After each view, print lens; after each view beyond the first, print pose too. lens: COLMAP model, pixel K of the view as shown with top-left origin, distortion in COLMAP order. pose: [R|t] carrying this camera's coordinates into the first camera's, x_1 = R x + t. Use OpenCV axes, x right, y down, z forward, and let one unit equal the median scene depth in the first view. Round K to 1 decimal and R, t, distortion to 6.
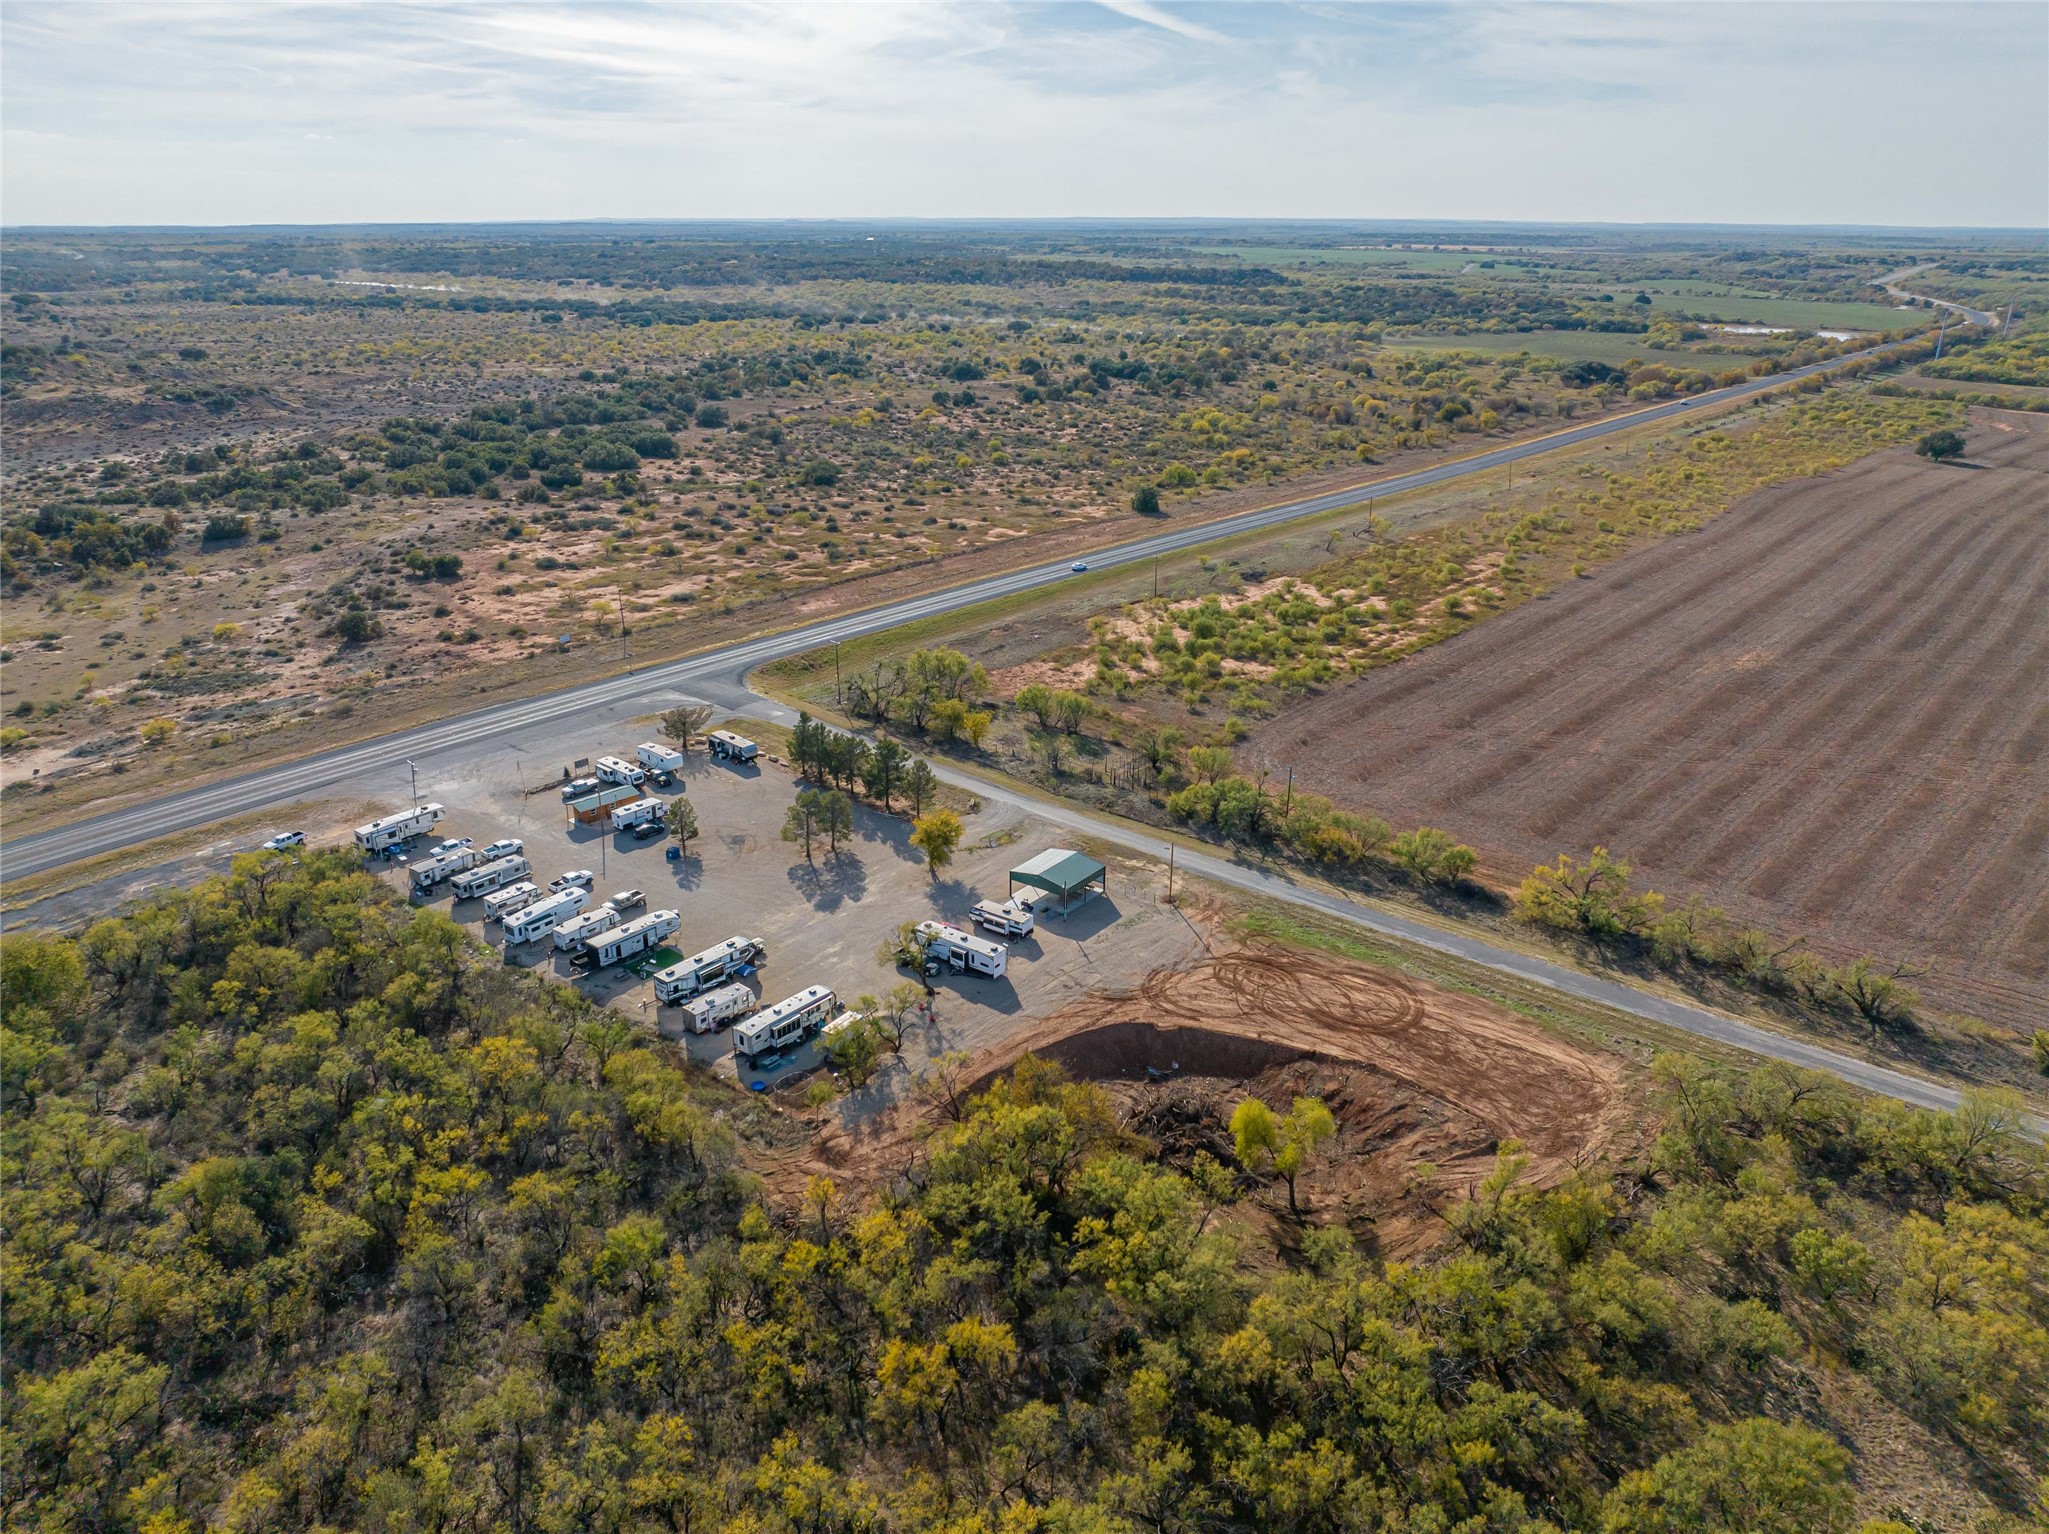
lens RADIAL K [[1443.2, 0, 1030.8], [0, 1443.2, 769.8], [0, 0, 1]] dist [-0.038856, 0.010087]
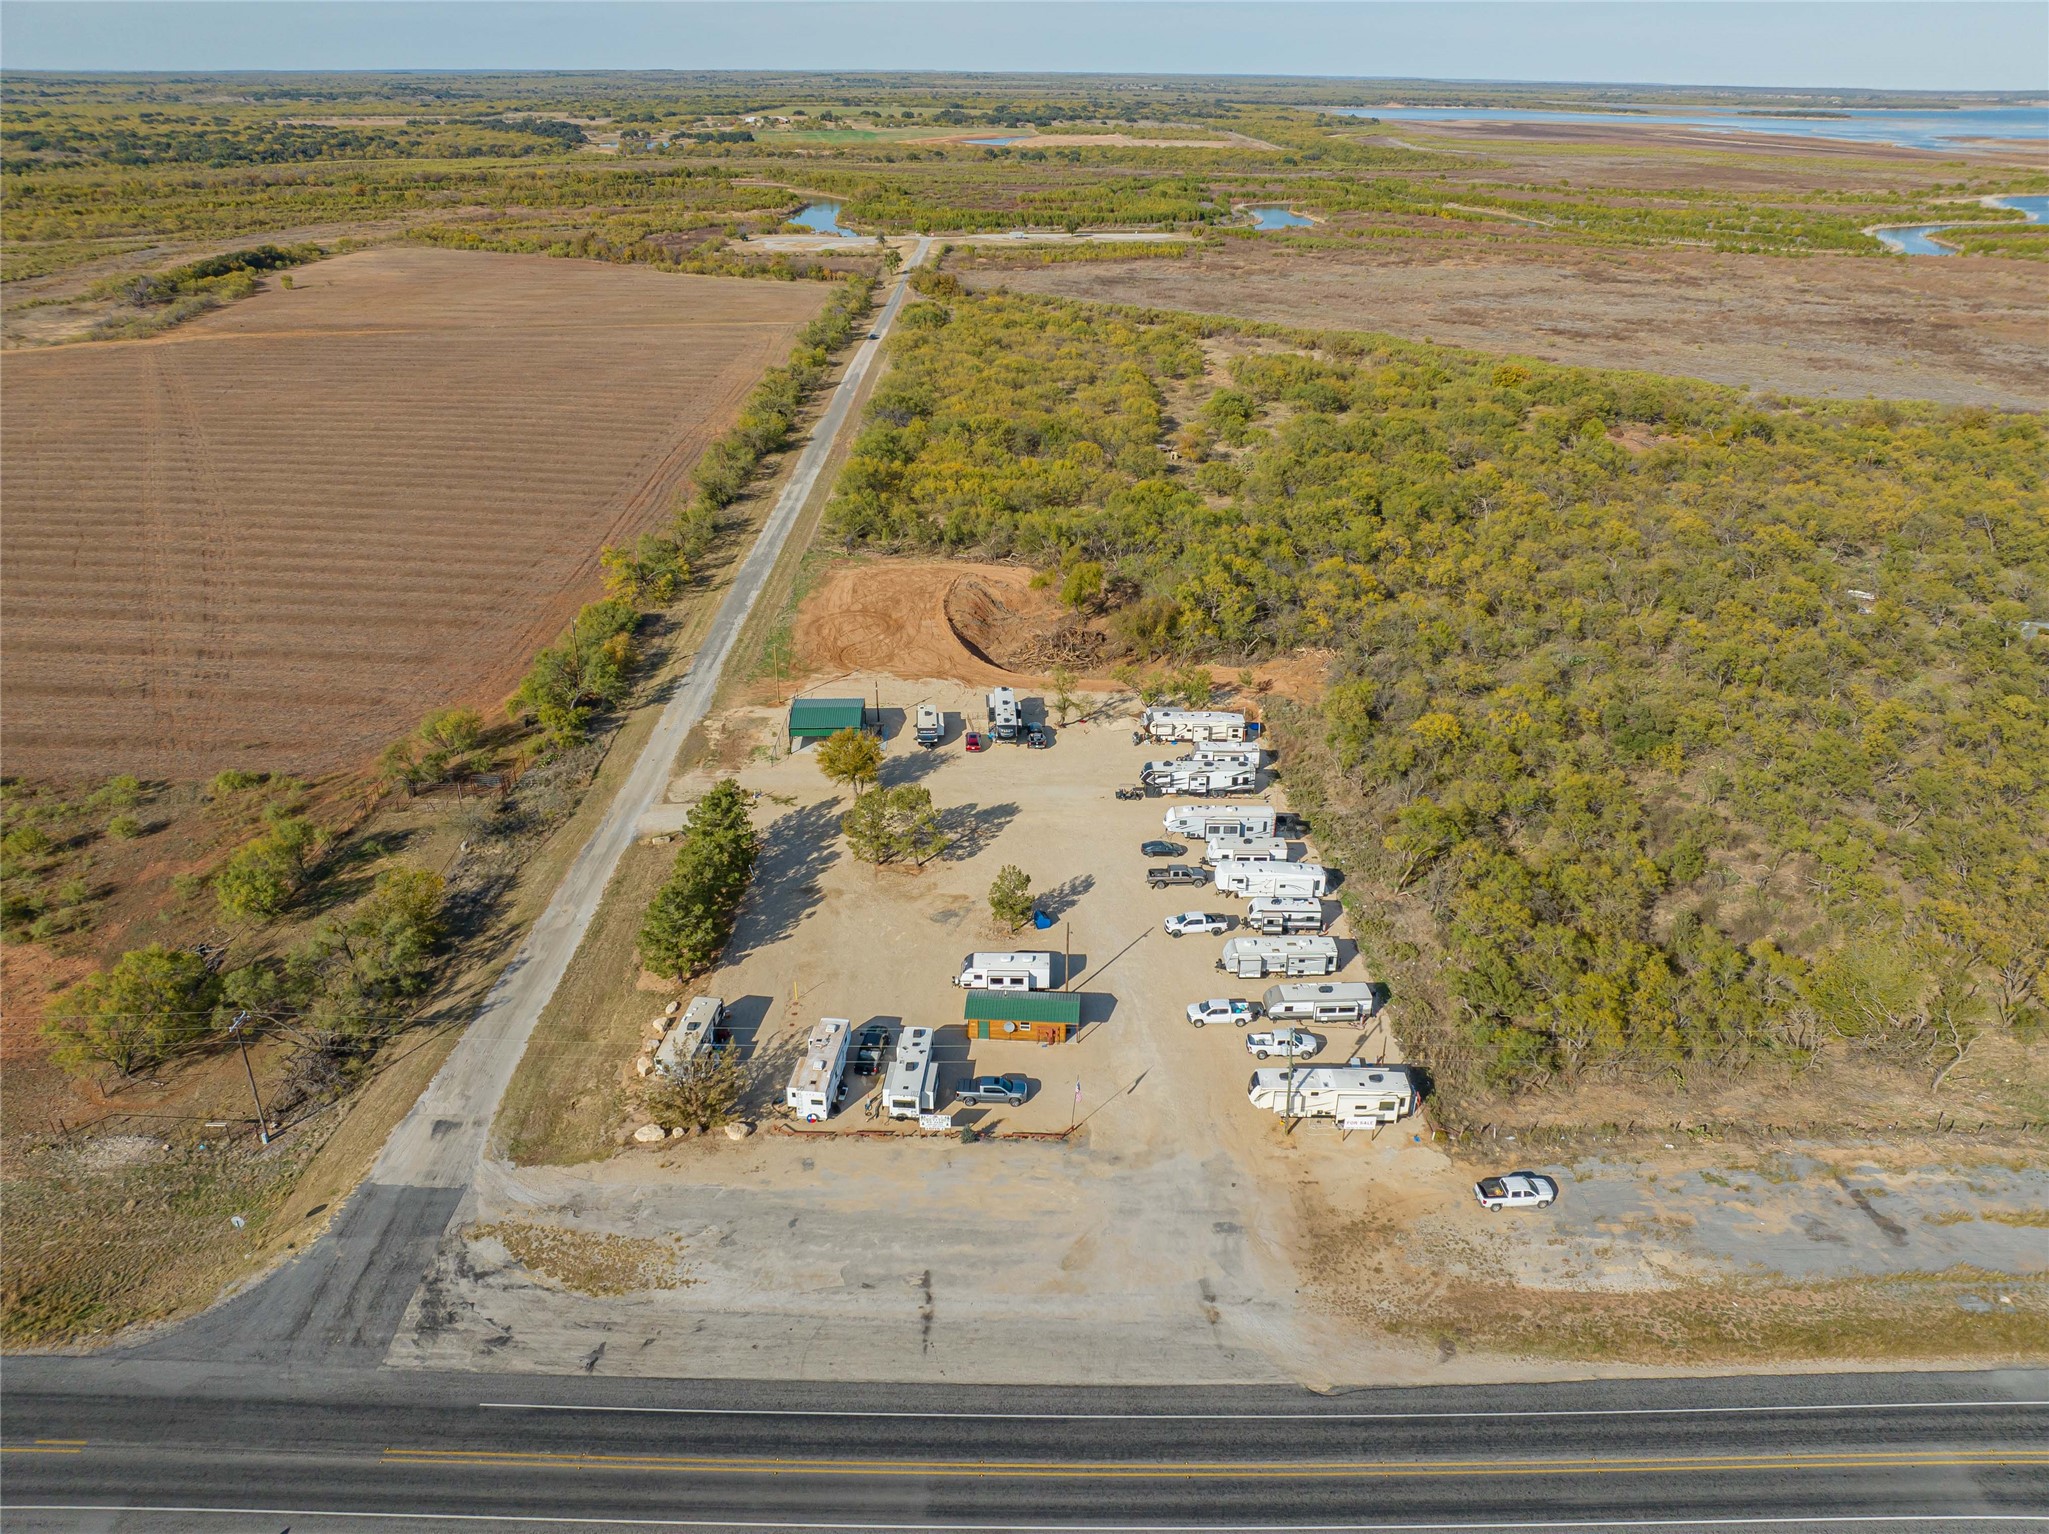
lens RADIAL K [[1443.2, 0, 1025.8], [0, 1443.2, 764.2], [0, 0, 1]] dist [-0.038856, 0.010087]
pose [[-0.630432, -0.352580, 0.691551, -0.745647], [0.264244, 0.740208, 0.618278, -0.468871], [-0.729884, 0.572520, -0.373483, 1.287985]]
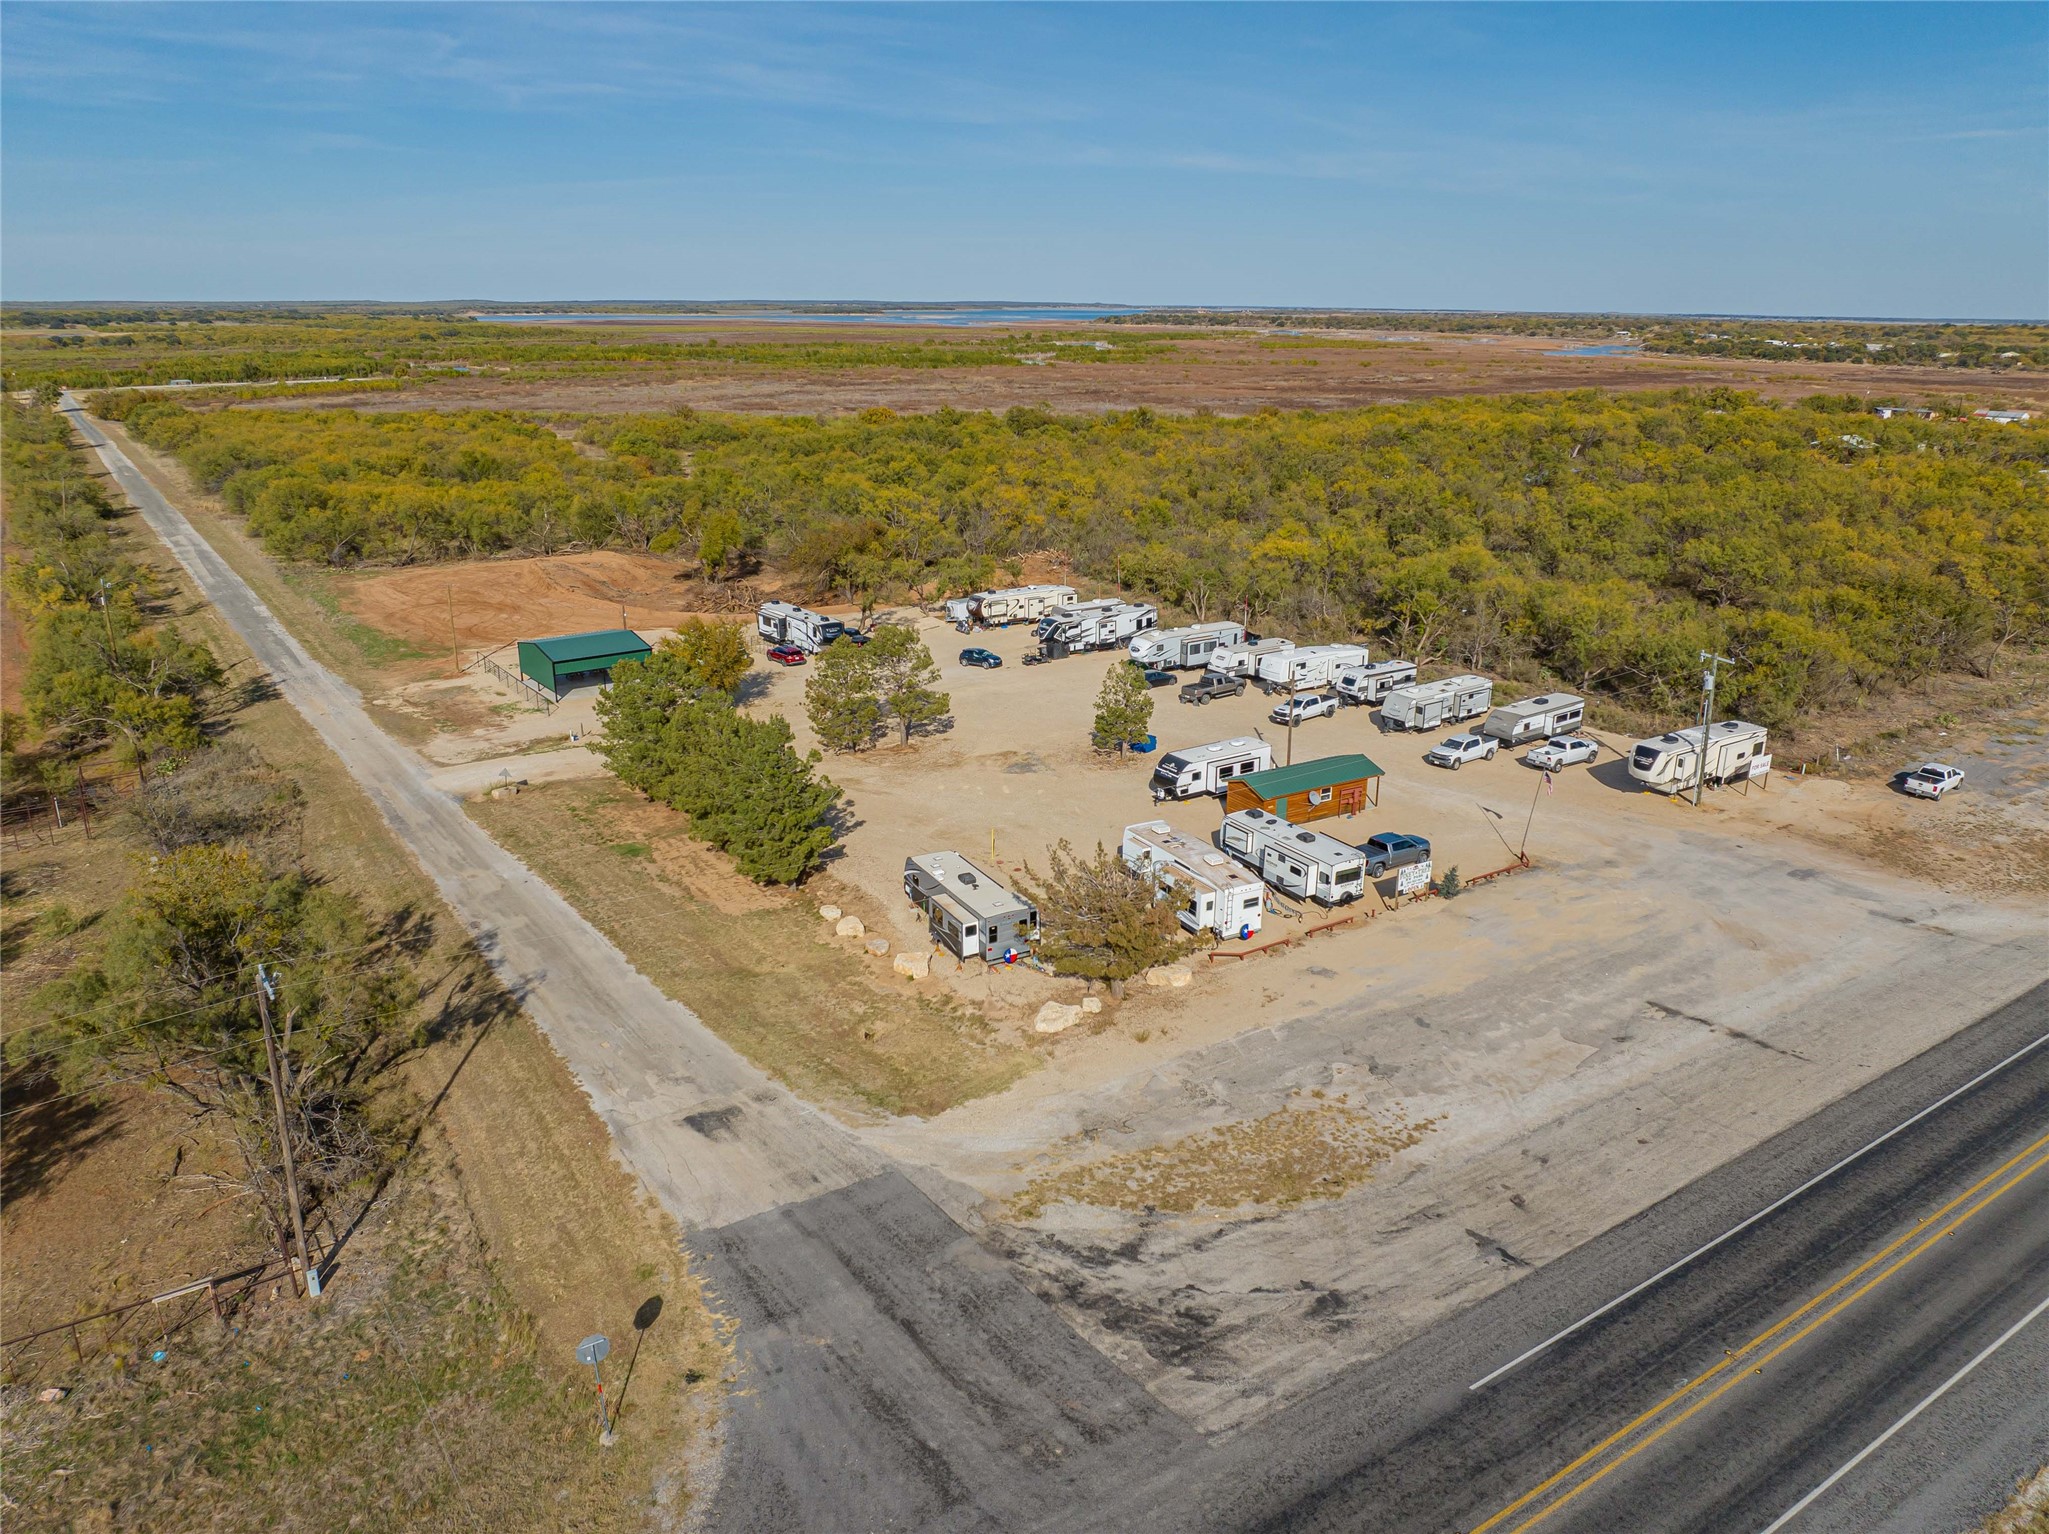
lens RADIAL K [[1443.2, 0, 1034.8], [0, 1443.2, 758.9], [0, 0, 1]] dist [-0.038856, 0.010087]
pose [[-0.960202, -0.100555, 0.260579, -0.367172], [0.083105, 0.787838, 0.610250, -0.285364], [-0.266658, 0.607618, -0.748127, 1.486044]]
